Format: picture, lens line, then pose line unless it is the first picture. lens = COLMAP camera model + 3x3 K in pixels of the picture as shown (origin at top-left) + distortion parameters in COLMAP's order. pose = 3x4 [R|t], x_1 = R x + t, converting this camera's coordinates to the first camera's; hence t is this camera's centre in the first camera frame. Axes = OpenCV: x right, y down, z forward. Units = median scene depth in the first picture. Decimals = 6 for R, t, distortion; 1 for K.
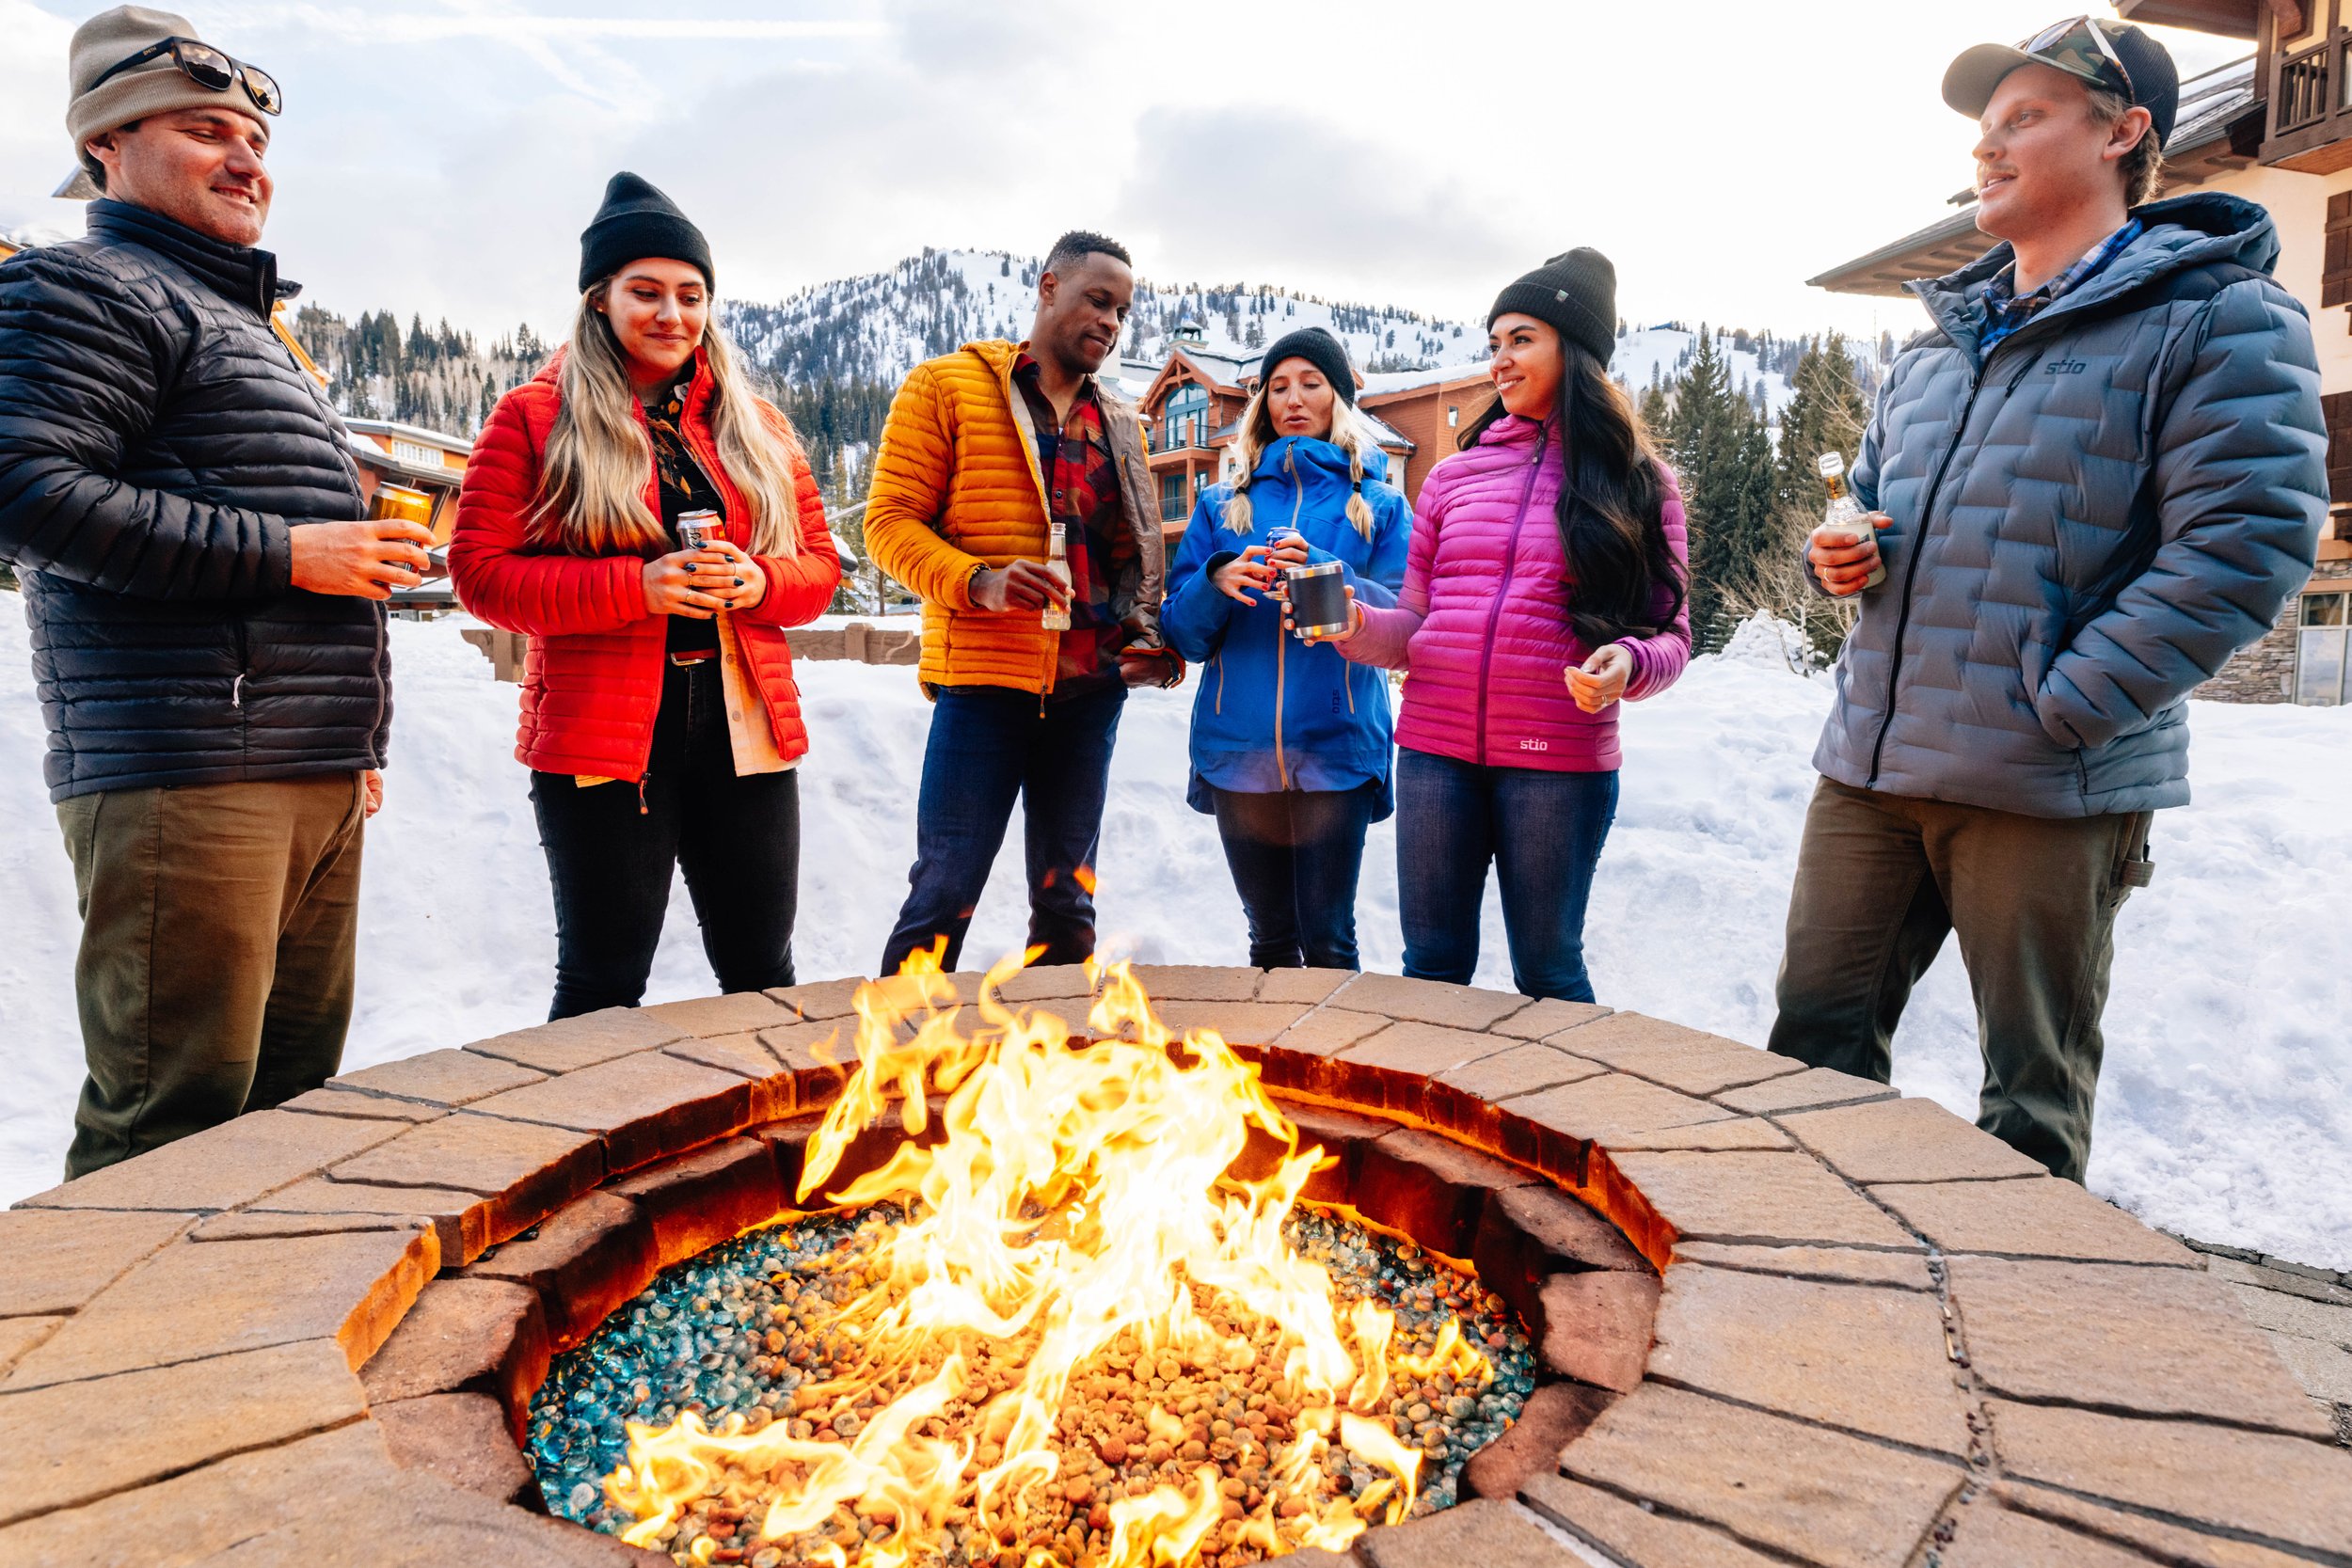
lens RADIAL K [[1326.1, 0, 1190.6], [0, 1326.1, 763.8], [0, 0, 1]] dist [0.000617, 0.002362]
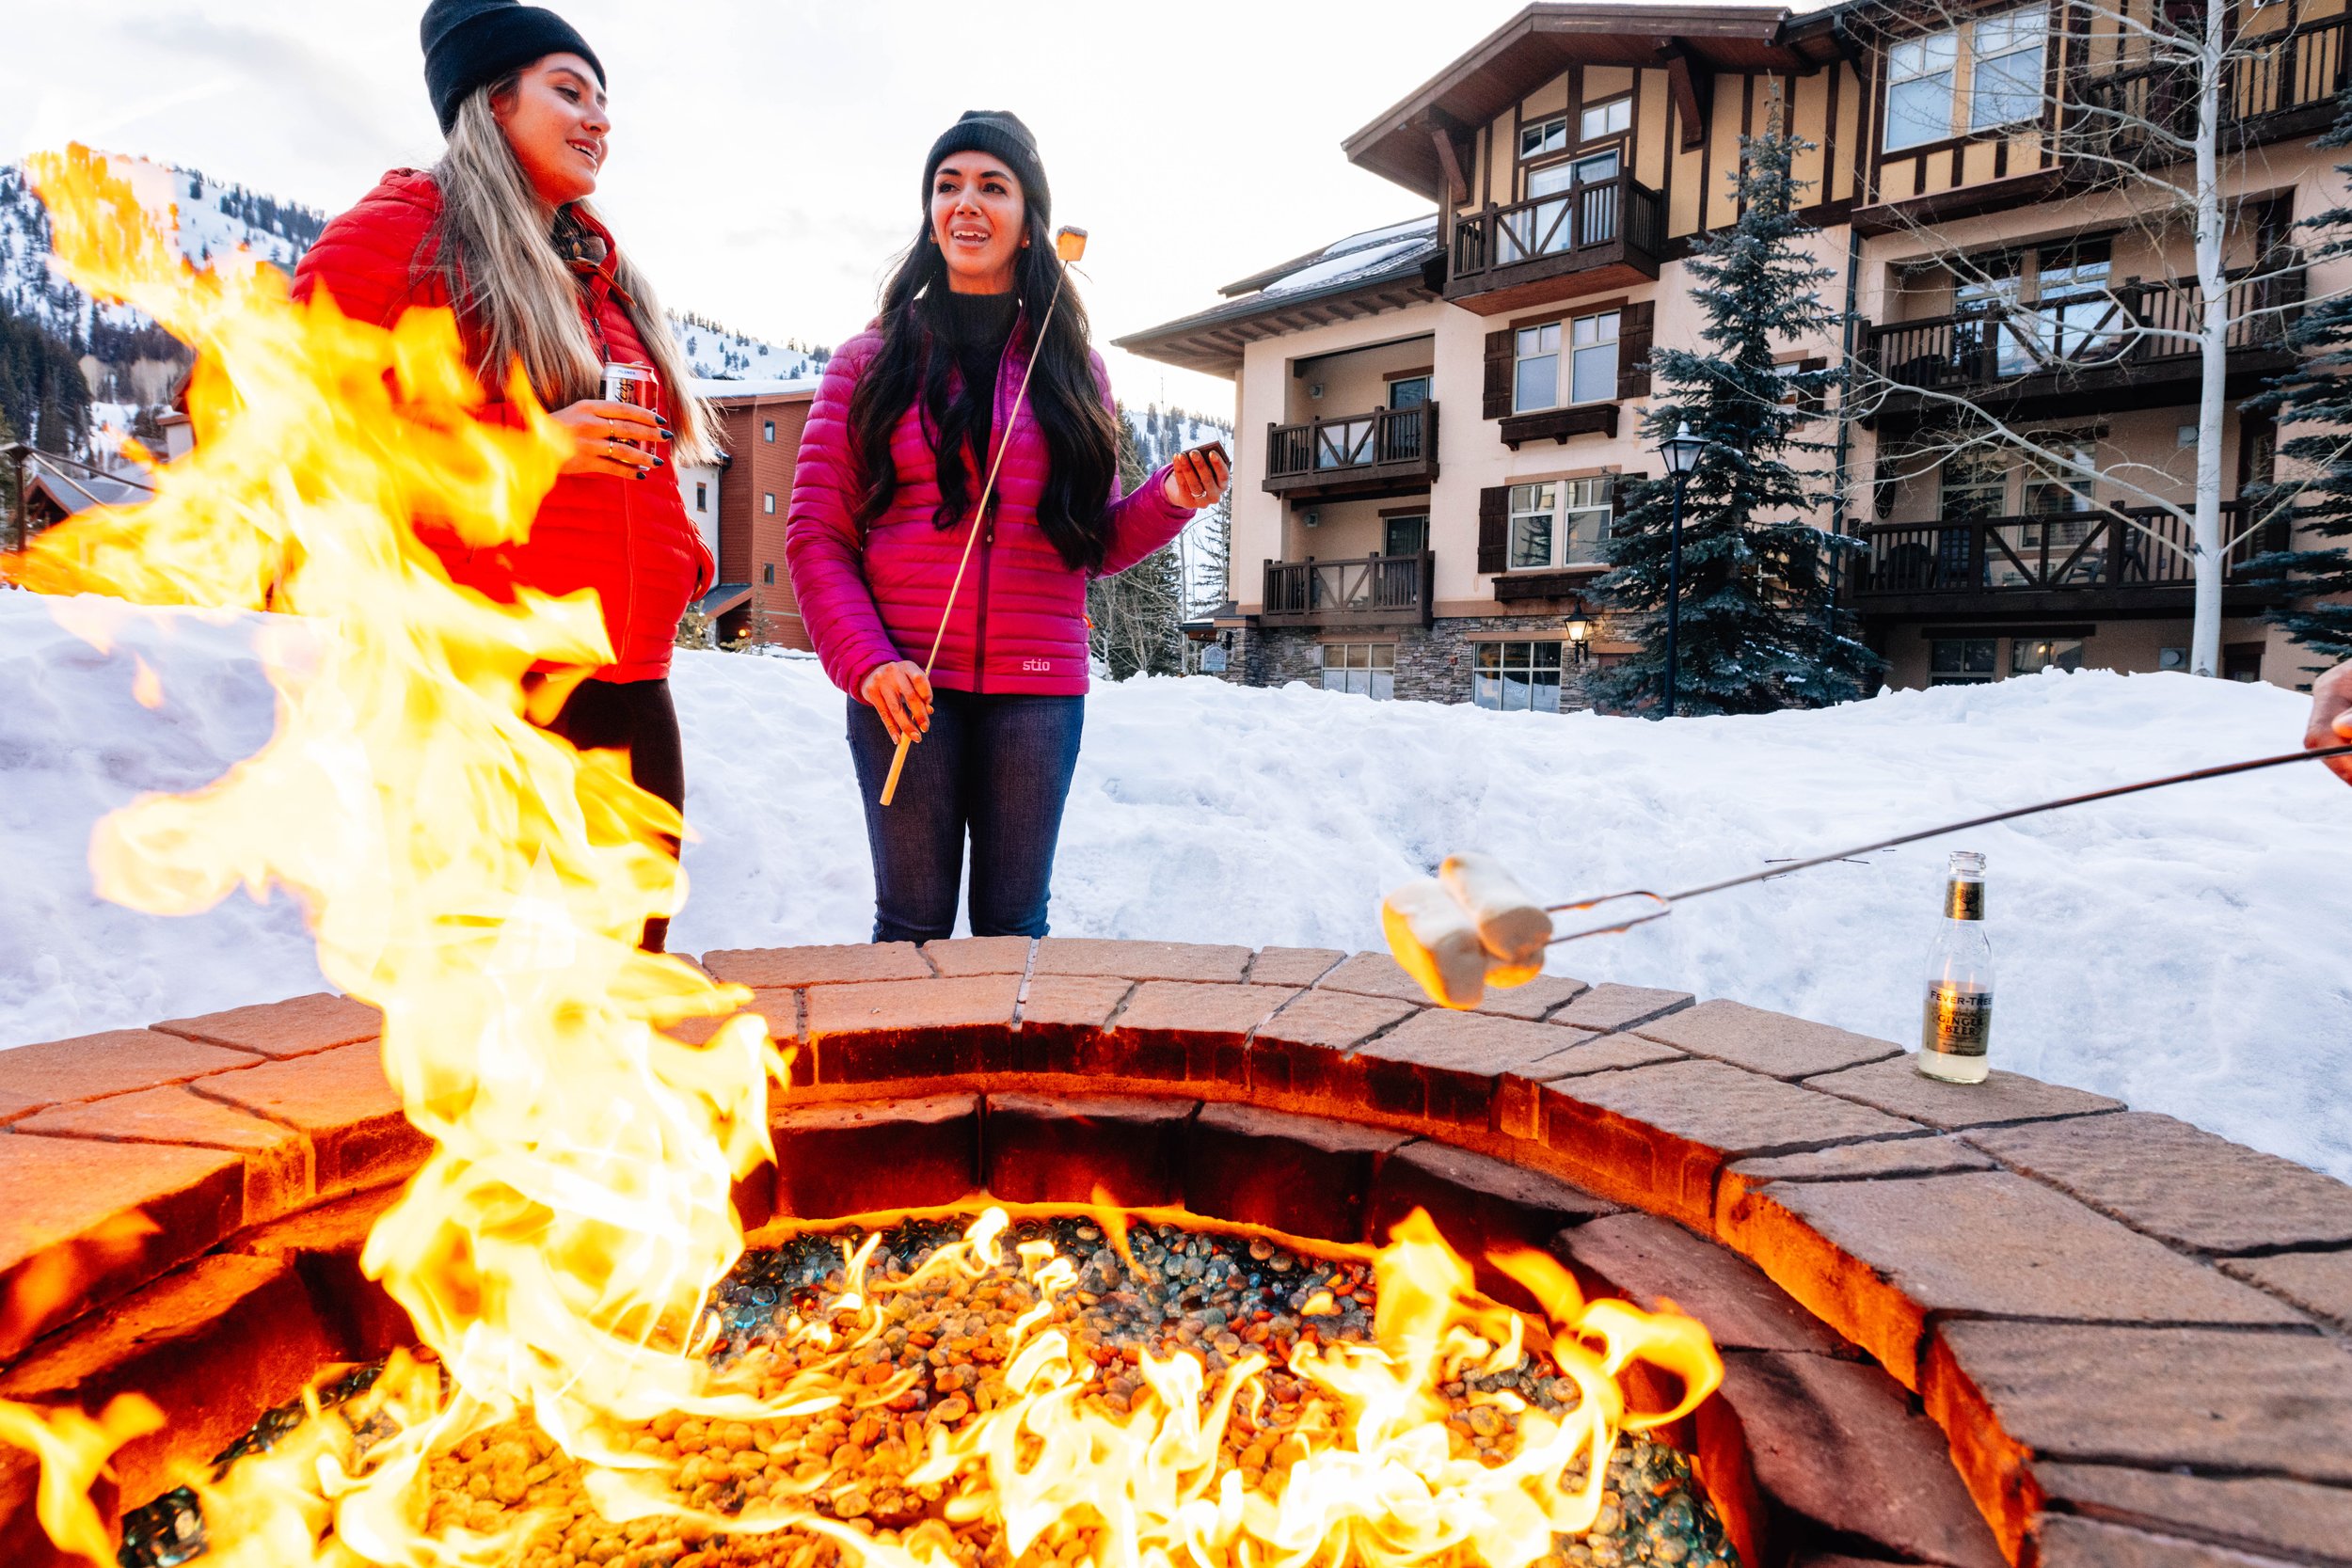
lens RADIAL K [[1326.1, 0, 1145.4], [0, 1326.1, 764.4], [0, 0, 1]] dist [0.000617, 0.002362]
pose [[0.881405, -0.000115, 0.472361, -0.172360], [0.011751, 0.999696, -0.021682, 0.057668], [-0.472215, 0.024661, 0.881138, 0.201767]]
